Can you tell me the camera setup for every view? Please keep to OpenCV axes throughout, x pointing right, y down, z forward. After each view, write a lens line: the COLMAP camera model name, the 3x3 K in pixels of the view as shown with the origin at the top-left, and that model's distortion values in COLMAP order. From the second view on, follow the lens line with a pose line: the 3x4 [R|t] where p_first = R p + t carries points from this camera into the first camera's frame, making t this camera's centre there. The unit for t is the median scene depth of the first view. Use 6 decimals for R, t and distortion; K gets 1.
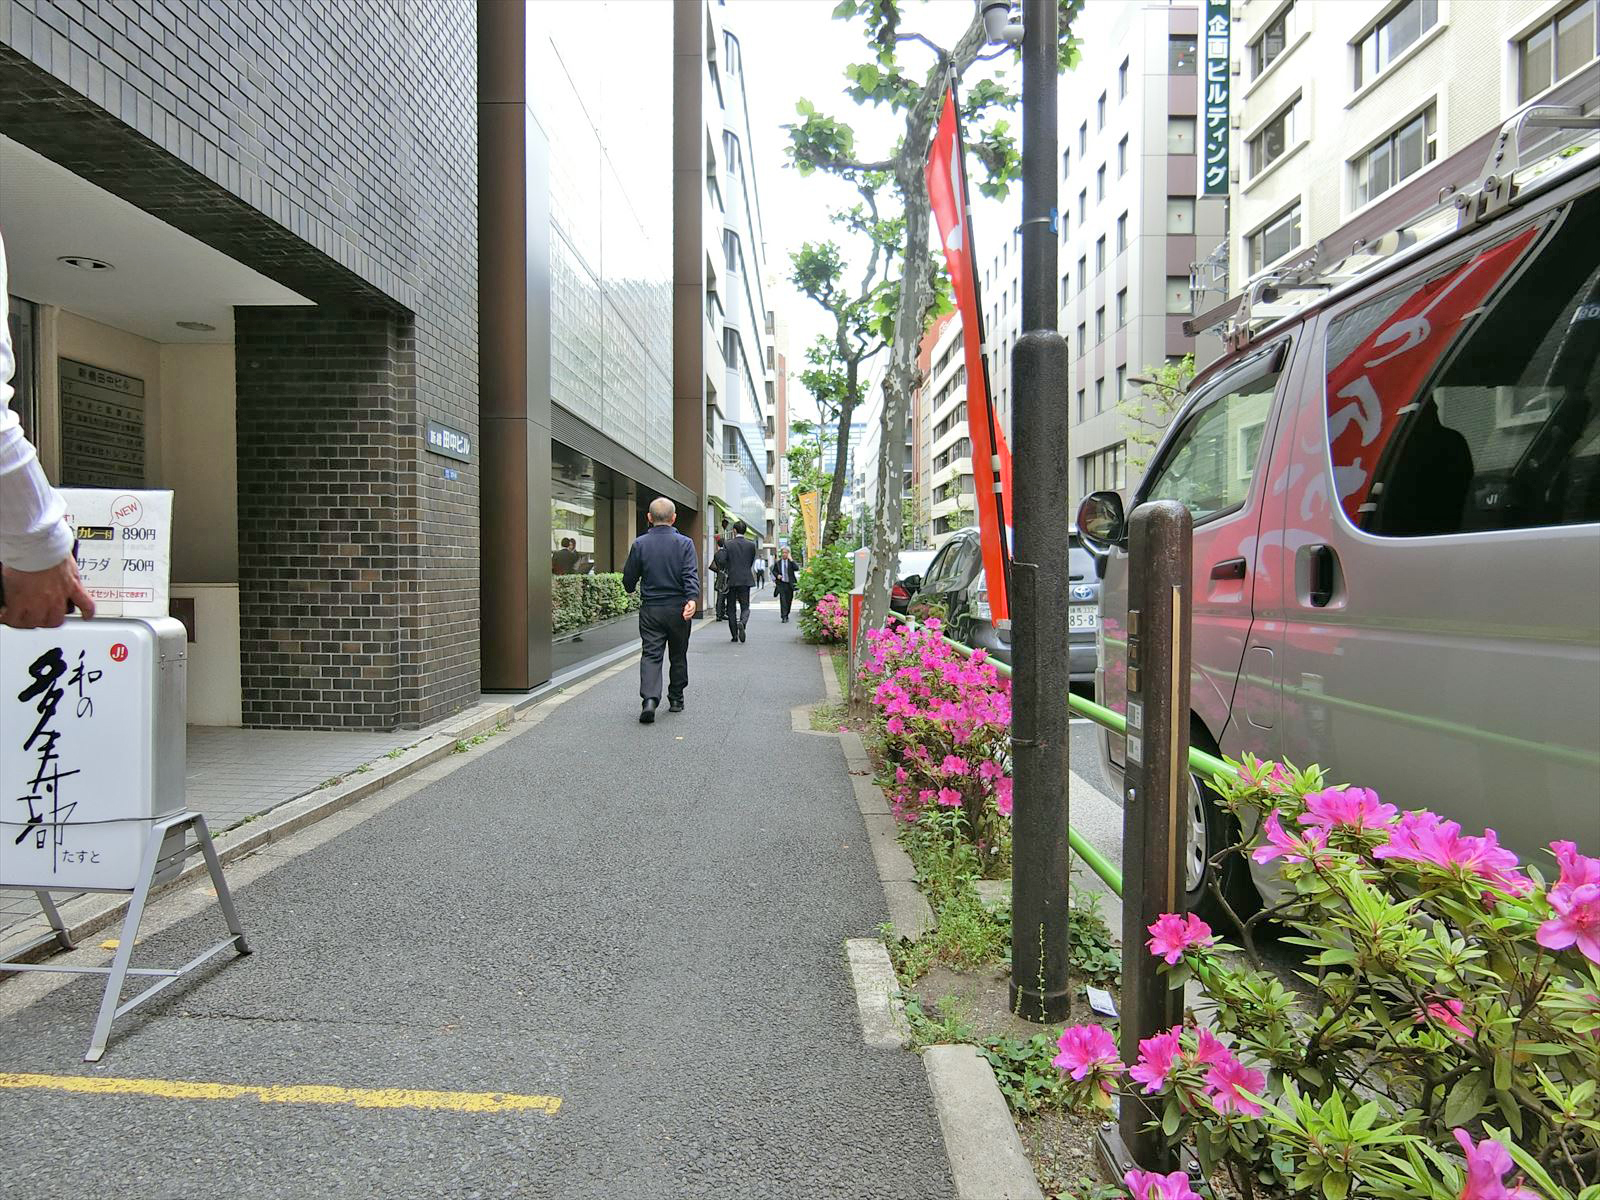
lens RADIAL K [[947.1, 0, 800.0], [0, 947.1, 600.0], [0, 0, 1]] dist [-0.002410, -0.001318]
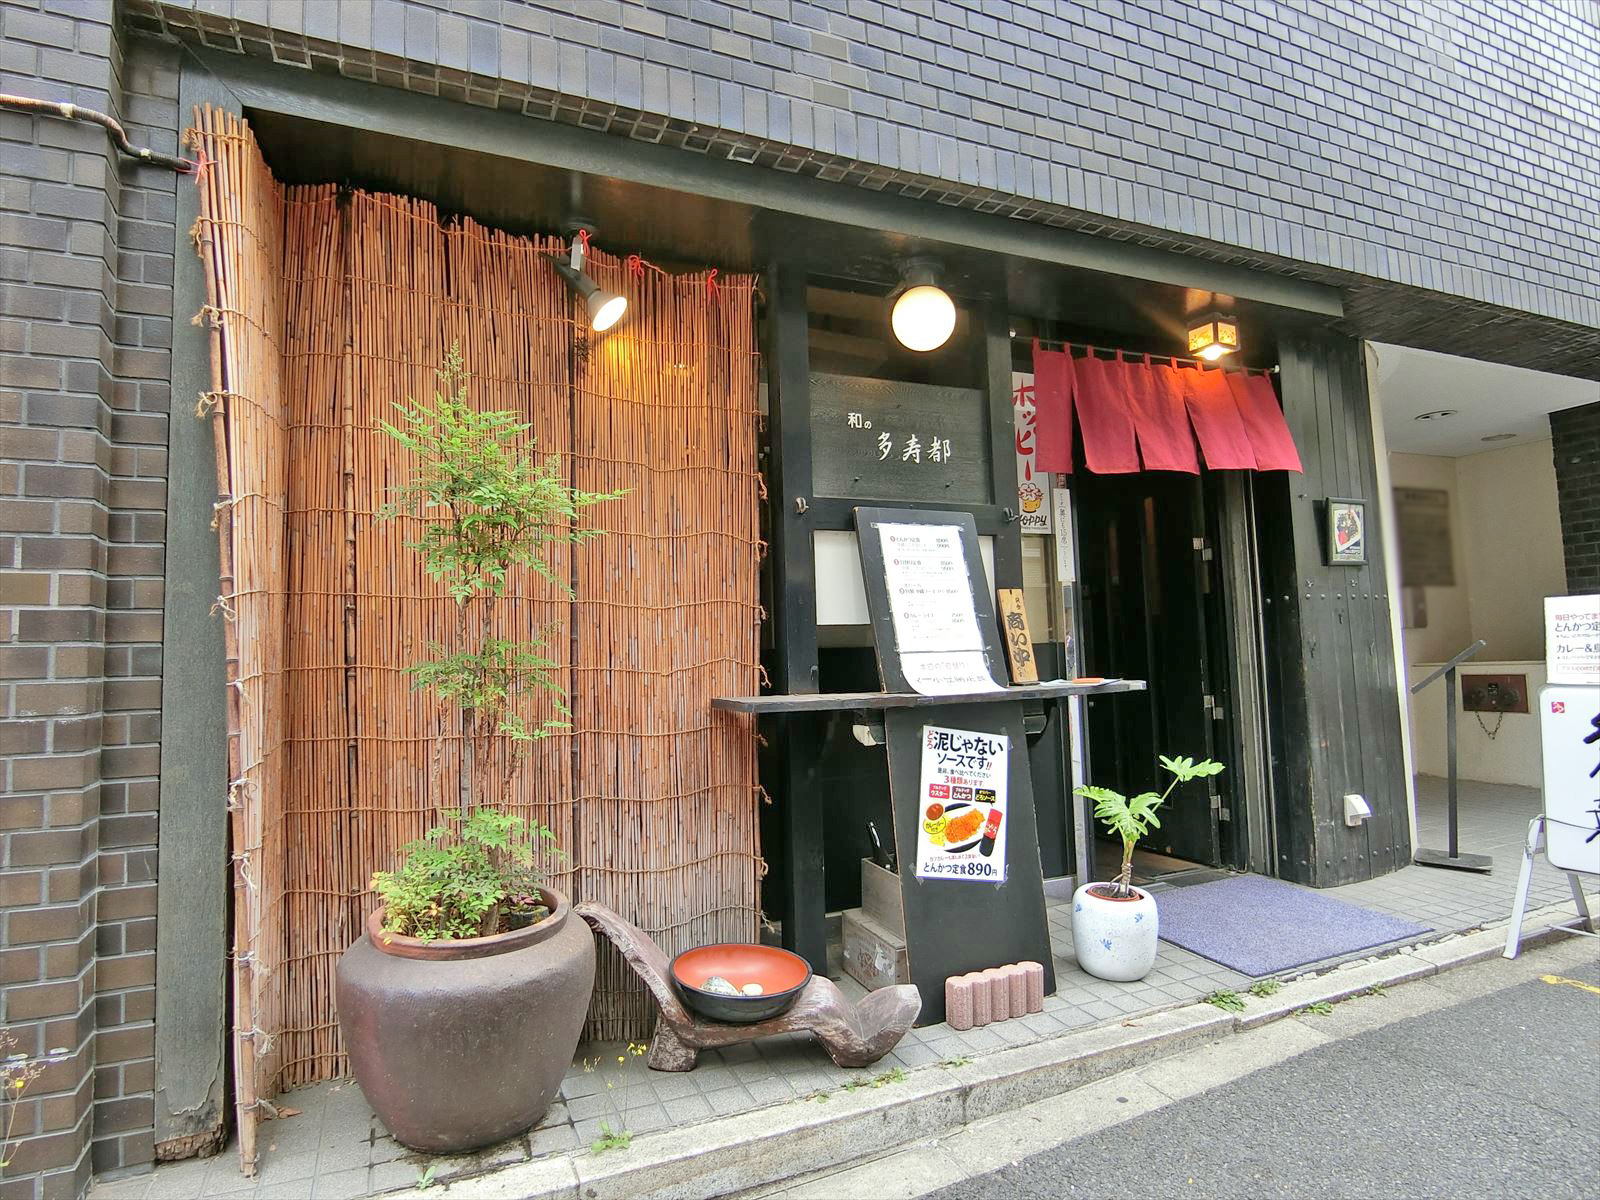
lens RADIAL K [[947.1, 0, 800.0], [0, 947.1, 600.0], [0, 0, 1]] dist [-0.002410, -0.001318]
pose [[0.445062, -0.078589, -0.892045, -0.013720], [0.002821, 0.996260, -0.086362, 0.002662], [0.895495, 0.035920, 0.443619, -0.280135]]
